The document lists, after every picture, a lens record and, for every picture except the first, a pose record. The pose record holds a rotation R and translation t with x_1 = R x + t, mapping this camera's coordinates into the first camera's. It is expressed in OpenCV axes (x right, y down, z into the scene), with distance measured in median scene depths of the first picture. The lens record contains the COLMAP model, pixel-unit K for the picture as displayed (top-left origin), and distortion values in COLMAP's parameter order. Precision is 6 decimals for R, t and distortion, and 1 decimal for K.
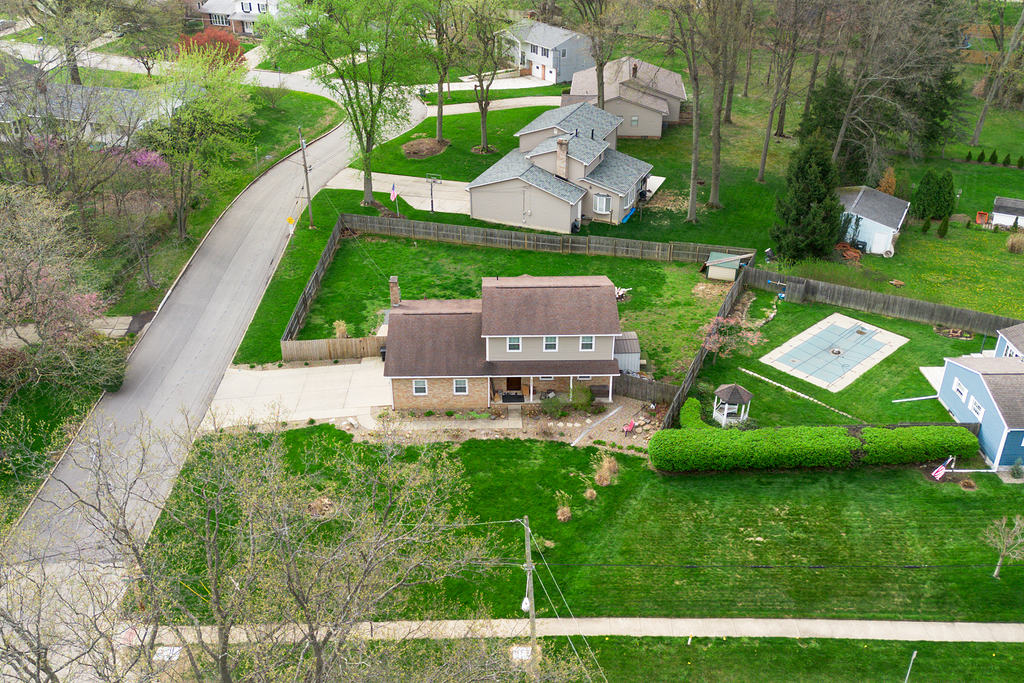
lens RADIAL K [[830.0, 0, 496.3], [0, 830.0, 306.9], [0, 0, 1]] dist [0.031000, -0.015096]
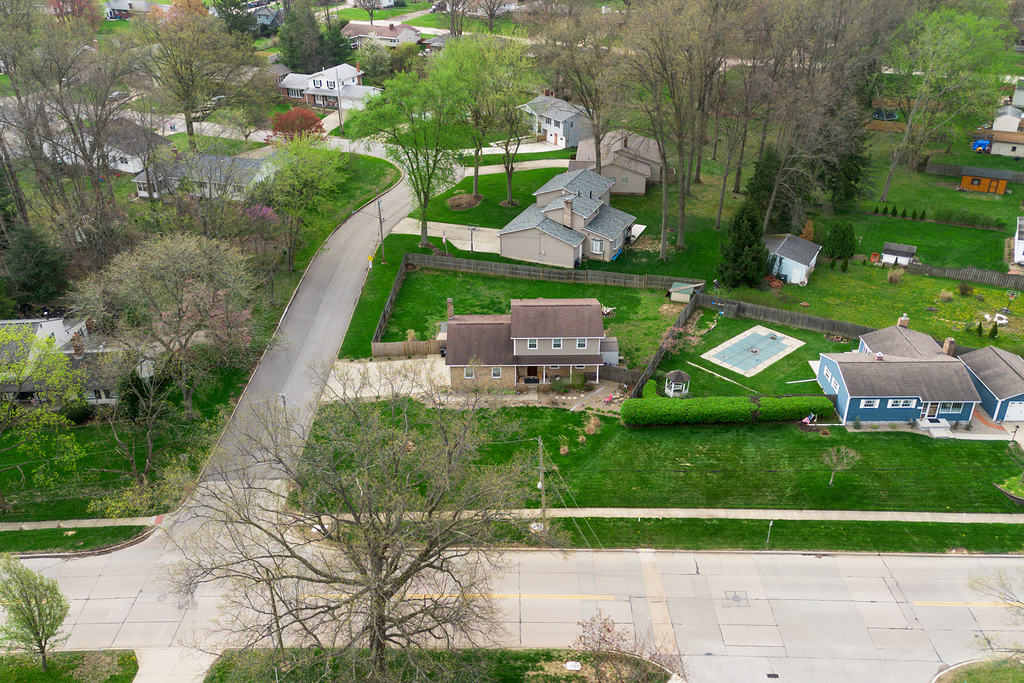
lens RADIAL K [[736.3, 0, 514.7], [0, 736.3, 337.5], [0, 0, 1]] dist [0.030675, -0.007538]
pose [[0.999995, 0.003075, -0.001186, -0.008088], [-0.003062, 0.999939, 0.010635, 0.017318], [0.001218, -0.010631, 0.999943, -0.281870]]
